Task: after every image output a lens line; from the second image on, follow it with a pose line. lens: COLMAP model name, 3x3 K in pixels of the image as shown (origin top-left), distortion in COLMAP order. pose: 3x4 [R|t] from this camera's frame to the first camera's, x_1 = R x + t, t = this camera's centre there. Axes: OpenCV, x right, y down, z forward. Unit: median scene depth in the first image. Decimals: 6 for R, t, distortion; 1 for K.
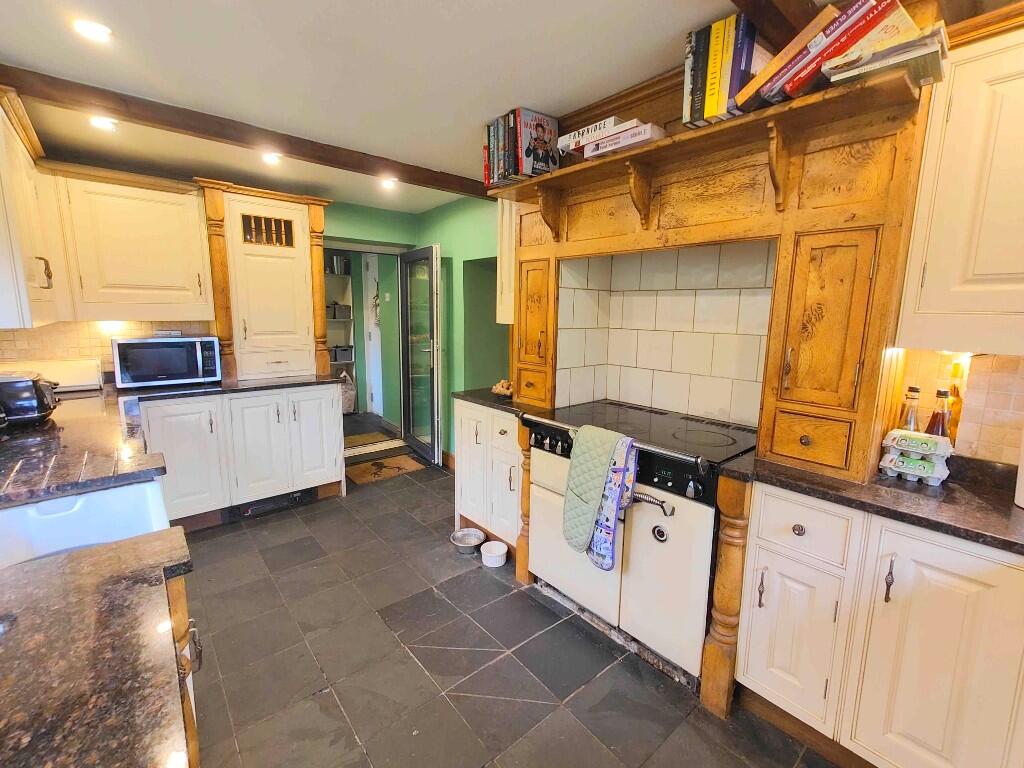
lens RADIAL K [[451.4, 0, 512.0], [0, 451.4, 384.0], [0, 0, 1]] dist [0.015303, 0.000081]
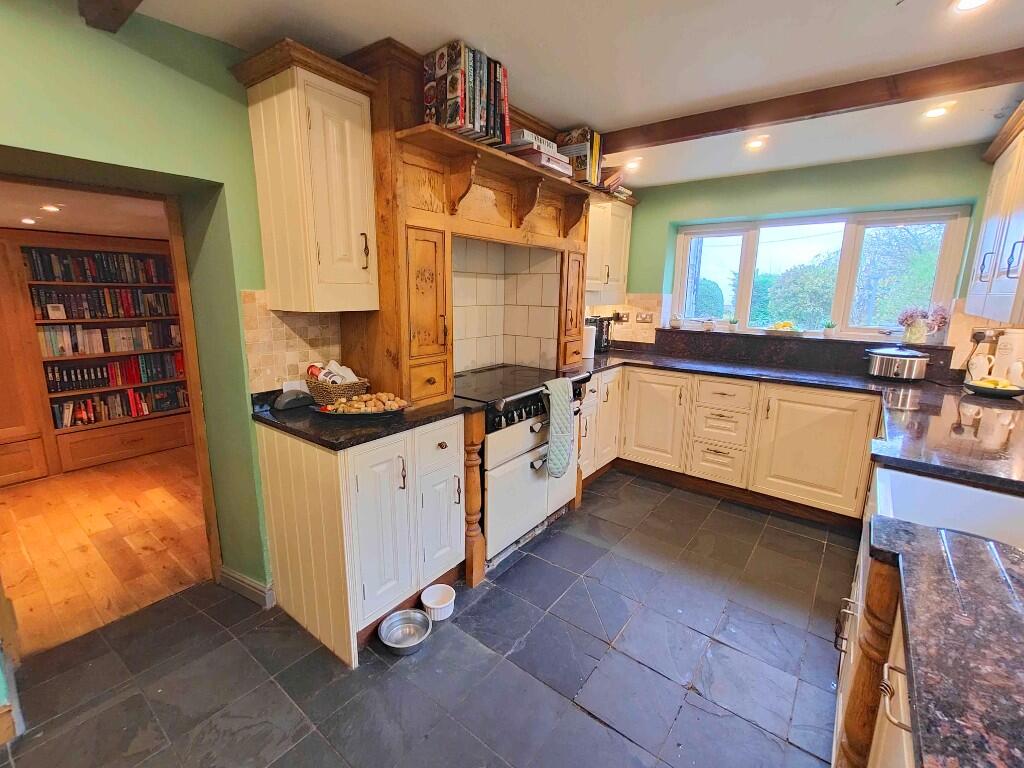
lens RADIAL K [[451.4, 0, 512.0], [0, 451.4, 384.0], [0, 0, 1]] dist [0.015303, 0.000081]
pose [[-0.204133, -0.213821, 0.955306, -0.934541], [0.149582, 0.957583, 0.246294, -0.208186], [-0.967448, 0.193173, -0.163490, 1.178262]]
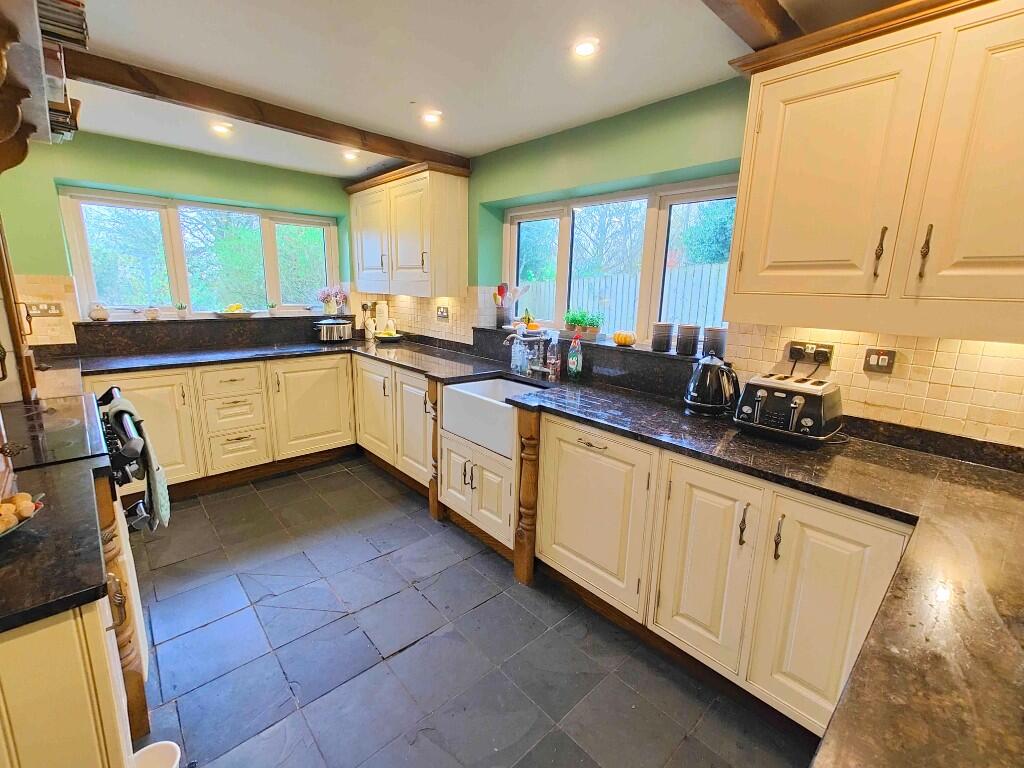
lens RADIAL K [[451.4, 0, 512.0], [0, 451.4, 384.0], [0, 0, 1]] dist [0.015303, 0.000081]
pose [[-0.998788, -0.023491, -0.043242, -0.510679], [-0.038185, 0.924249, 0.379877, -0.288942], [0.031042, 0.381068, -0.924026, 1.659406]]
